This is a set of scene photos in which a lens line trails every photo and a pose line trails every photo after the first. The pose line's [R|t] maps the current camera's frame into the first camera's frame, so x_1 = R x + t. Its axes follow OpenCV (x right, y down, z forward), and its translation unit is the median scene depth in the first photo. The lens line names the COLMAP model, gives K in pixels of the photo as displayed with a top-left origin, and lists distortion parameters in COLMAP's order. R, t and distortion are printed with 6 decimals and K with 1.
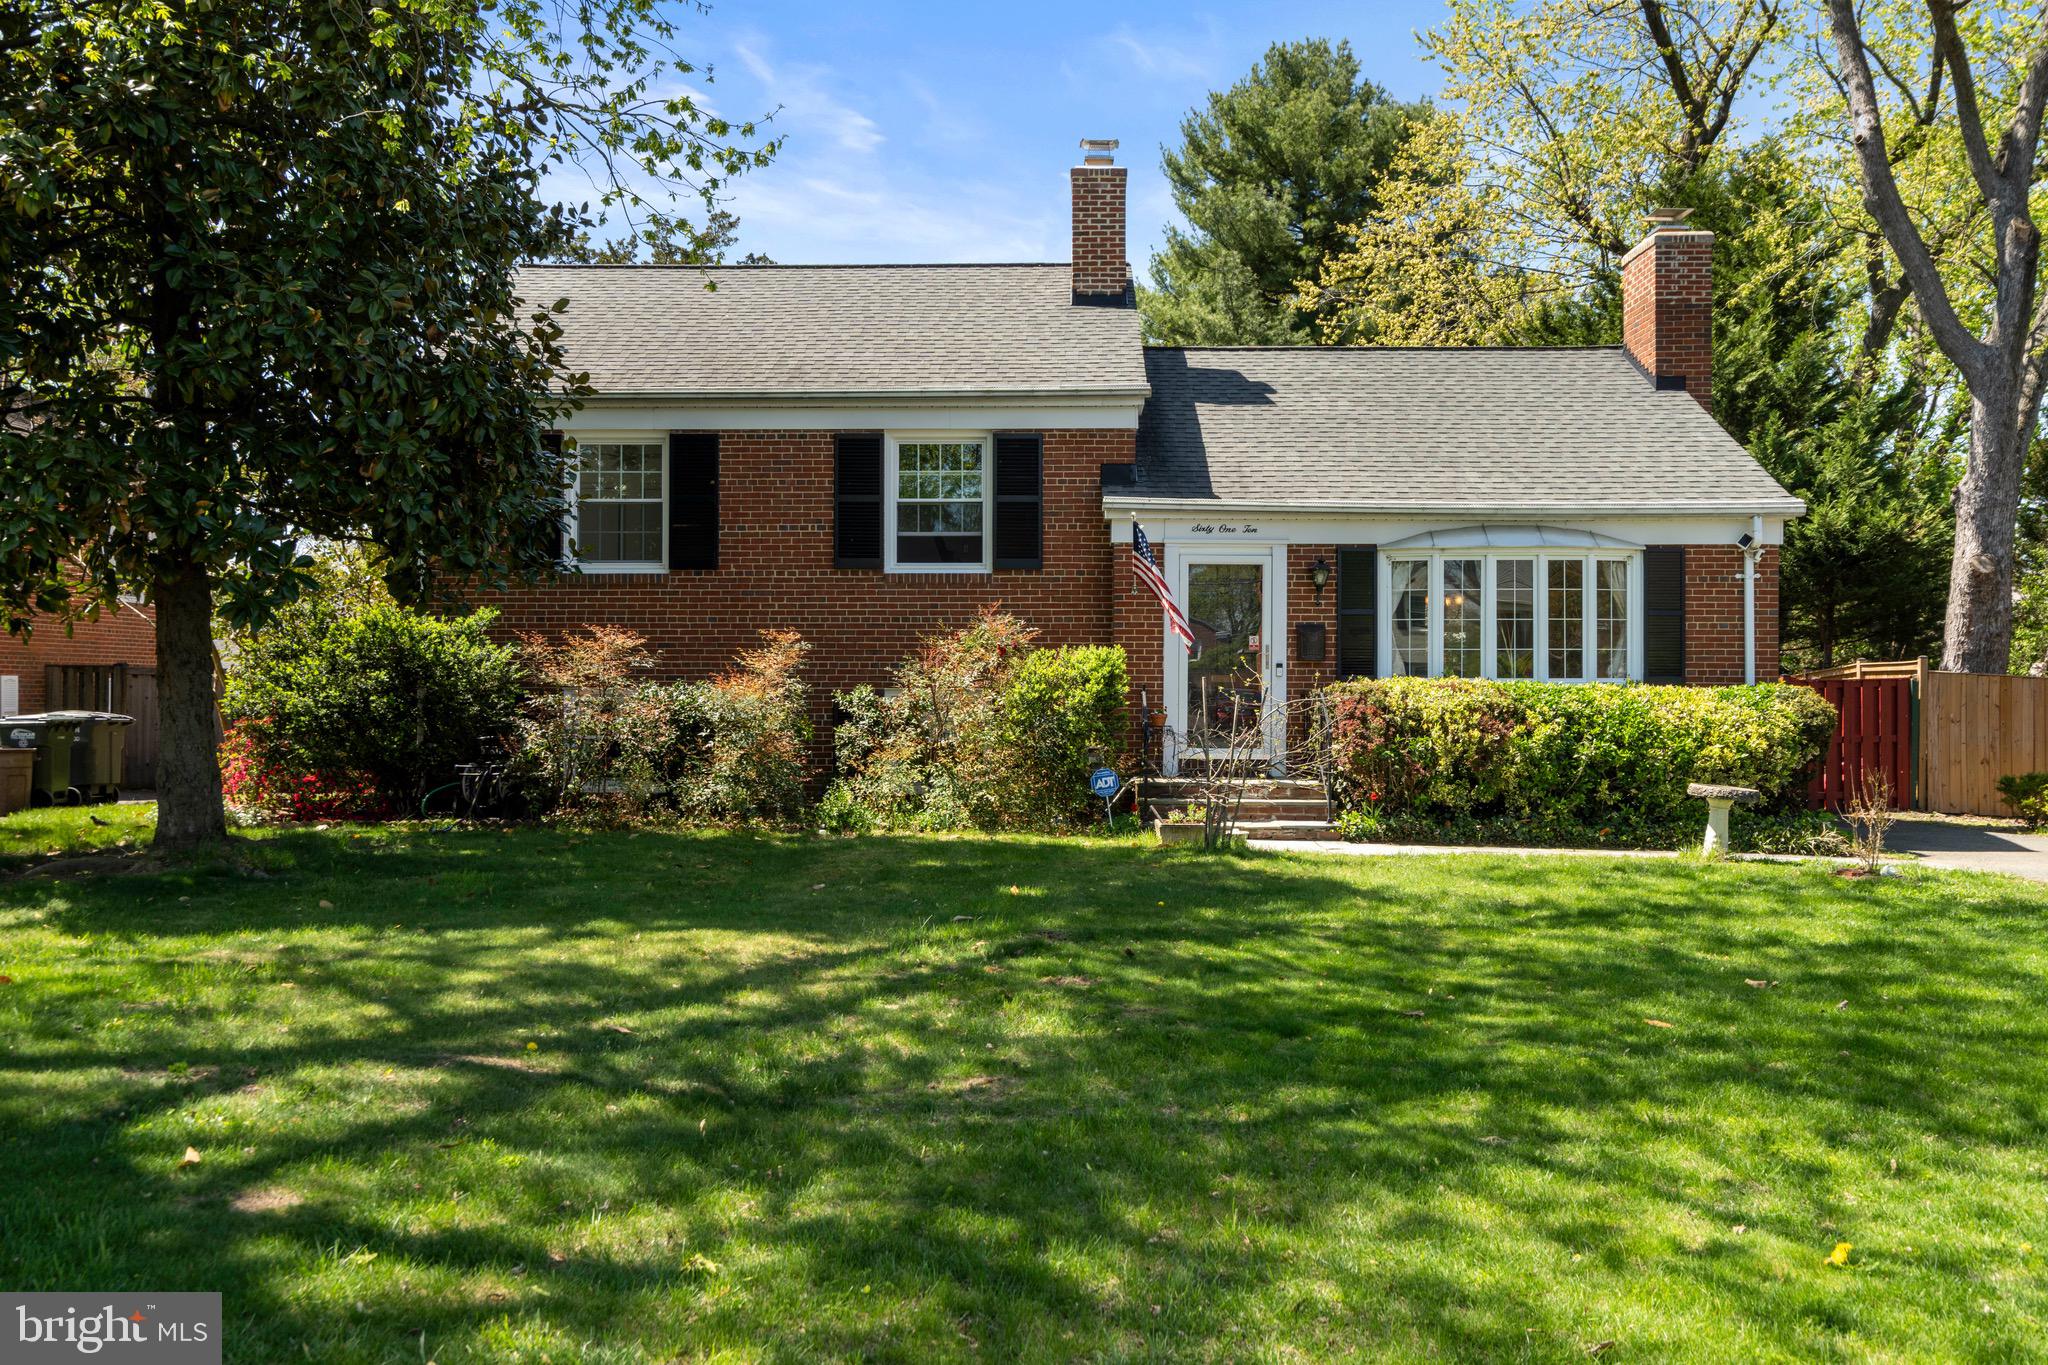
lens RADIAL K [[1713.4, 0, 1022.9], [0, 1713.4, 680.0], [0, 0, 1]] dist [0.012106, 0.003253]
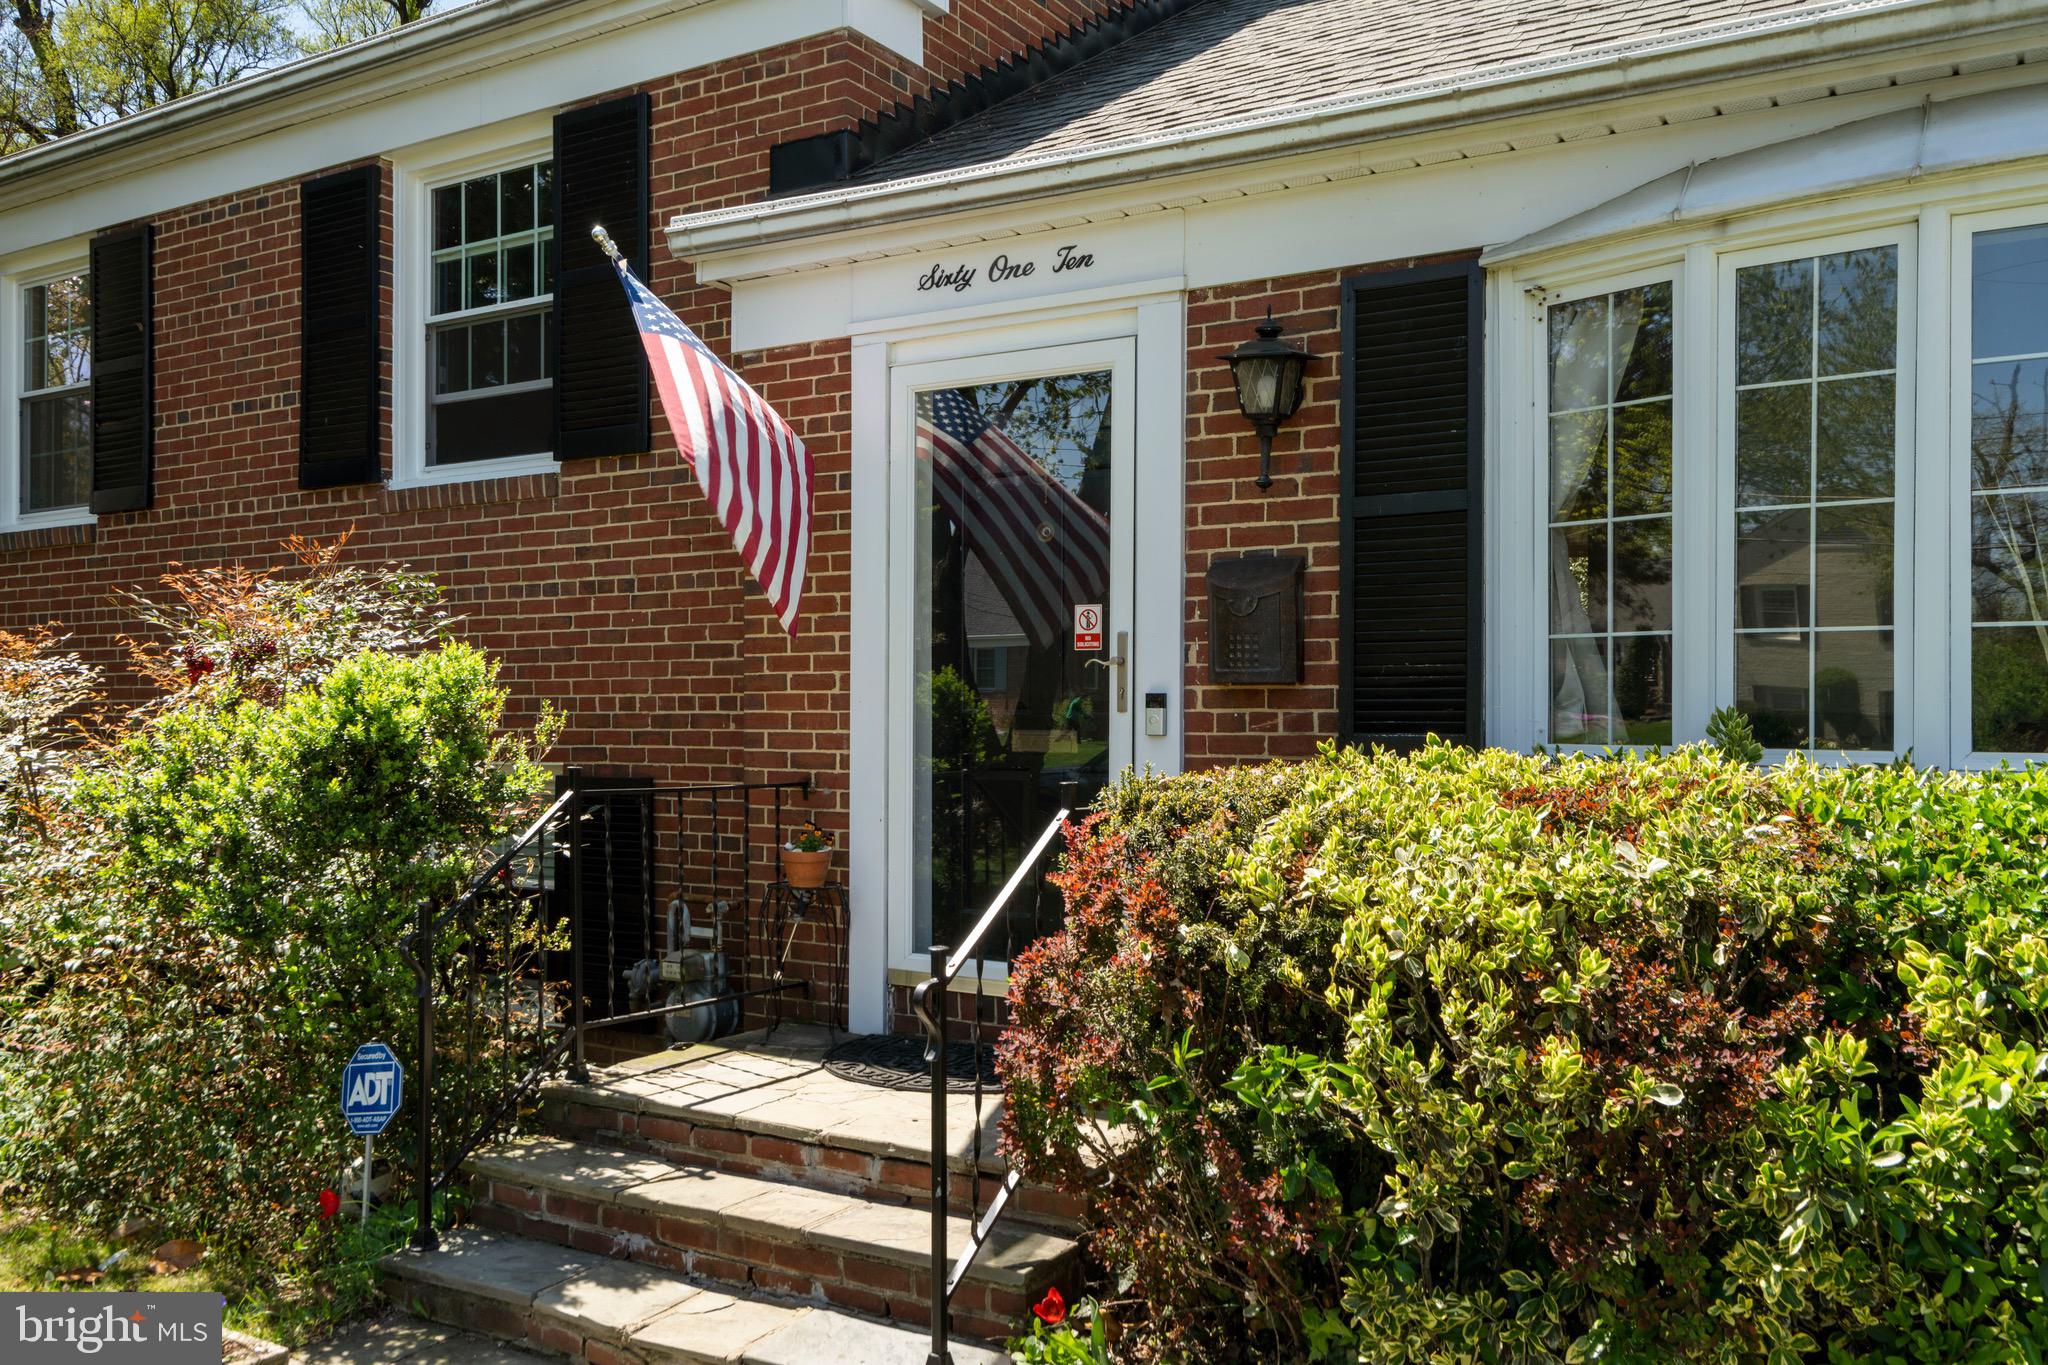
lens RADIAL K [[1713.4, 0, 1025.7], [0, 1713.4, 692.9], [0, 0, 1]] dist [0.012106, 0.003253]
pose [[0.854223, -0.009378, -0.519823, 0.284781], [0.008368, 0.999956, -0.004289, -0.008686], [0.519840, -0.000686, 0.854263, 0.732626]]
